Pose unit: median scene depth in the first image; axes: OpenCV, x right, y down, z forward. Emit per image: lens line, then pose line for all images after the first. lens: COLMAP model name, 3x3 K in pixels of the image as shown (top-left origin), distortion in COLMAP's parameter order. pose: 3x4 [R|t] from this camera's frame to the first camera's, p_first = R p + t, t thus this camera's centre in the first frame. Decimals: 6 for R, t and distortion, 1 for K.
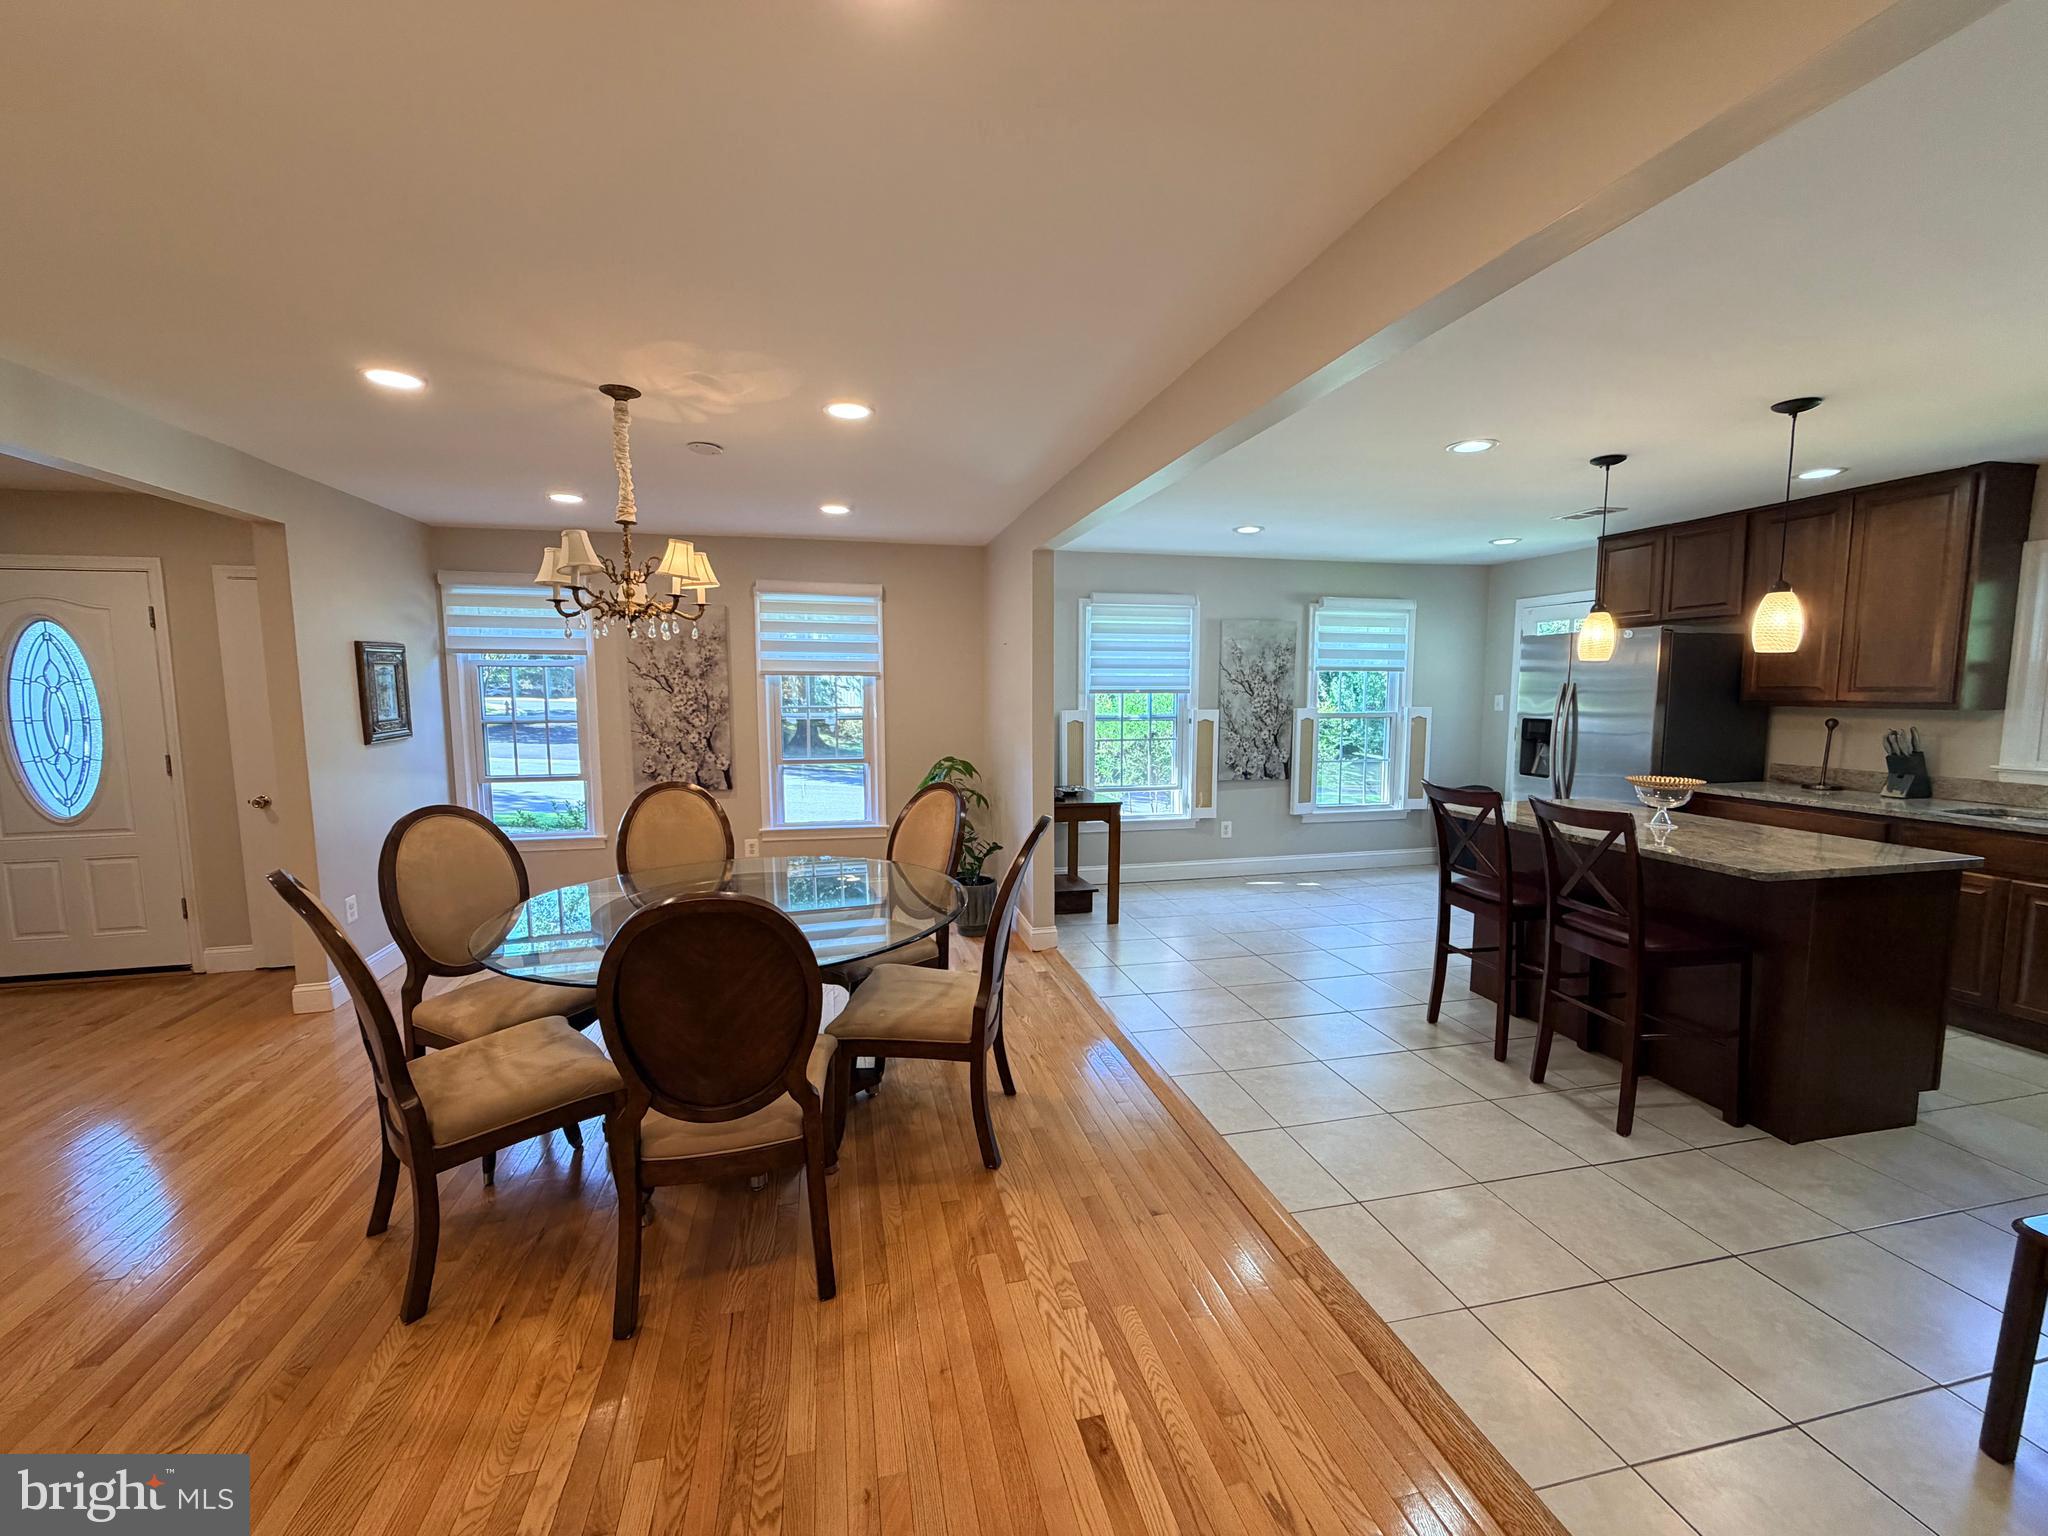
lens RADIAL K [[814.0, 0, 1022.0], [0, 814.0, 768.3], [0, 0, 1]] dist [0.001520, 0.000194]
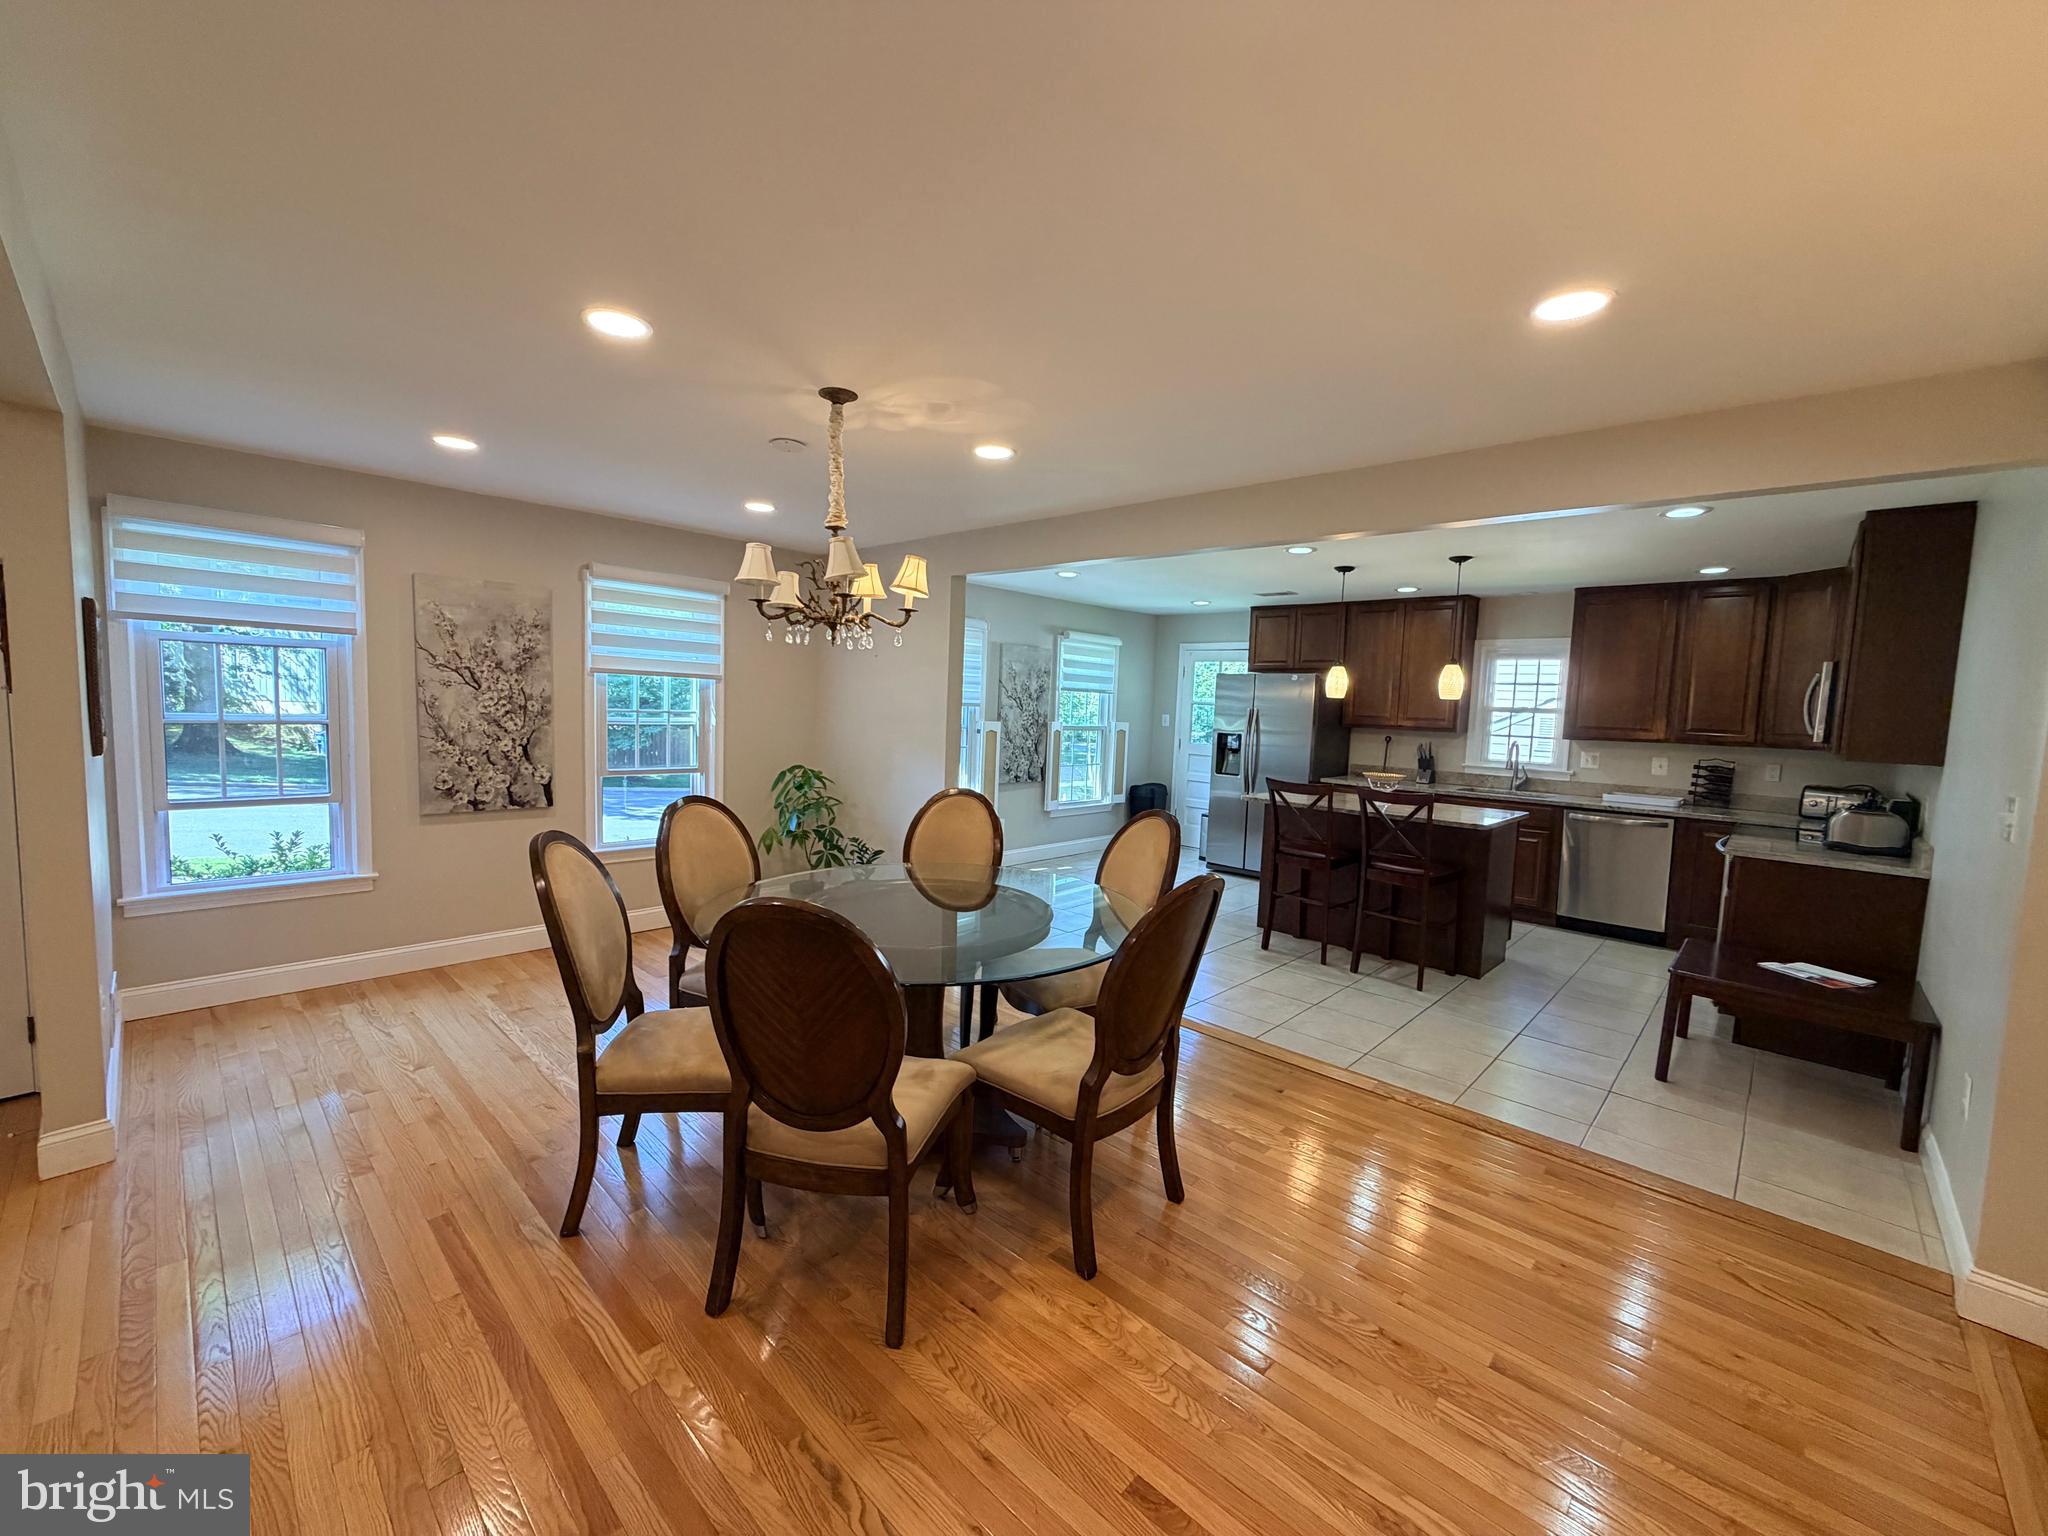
lens RADIAL K [[814.0, 0, 1019.0], [0, 814.0, 767.9], [0, 0, 1]] dist [0.001520, 0.000194]
pose [[0.835337, -0.012204, 0.549602, -0.428517], [0.016300, 0.999864, -0.002572, -0.004216], [-0.549496, 0.011107, 0.835423, 0.034645]]
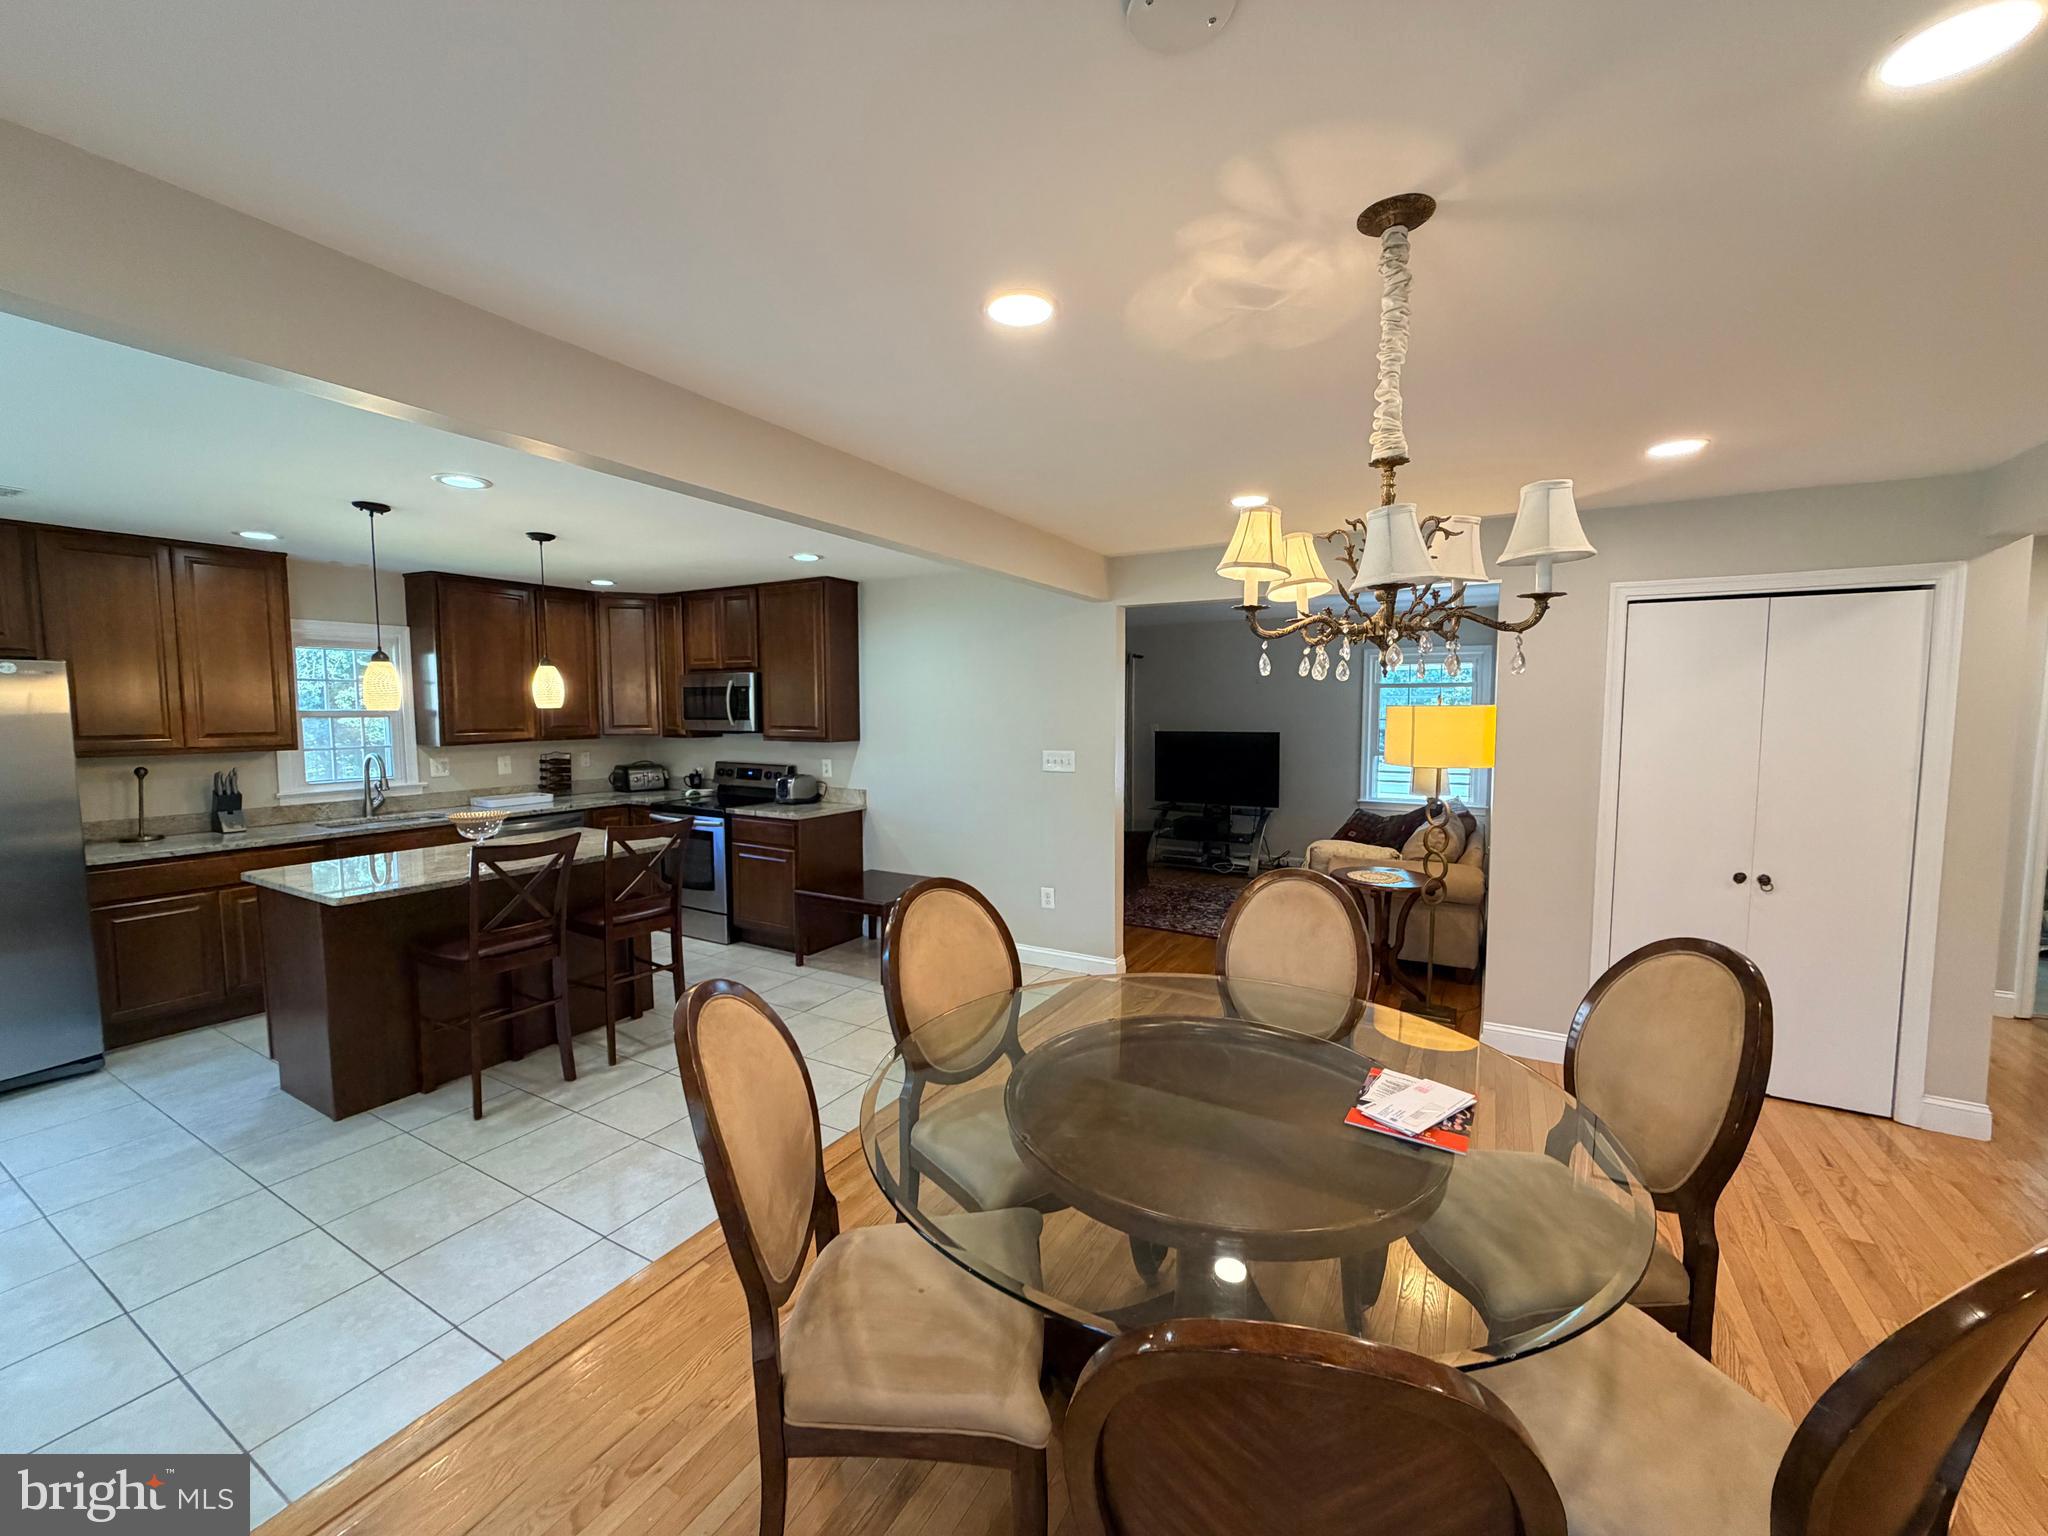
lens RADIAL K [[814.0, 0, 1017.4], [0, 814.0, 763.2], [0, 0, 1]] dist [0.001520, 0.000194]
pose [[-0.728892, -0.042889, 0.683284, -0.346832], [0.073737, 0.987312, 0.140631, -0.101765], [-0.680646, 0.152888, -0.716482, 0.804144]]
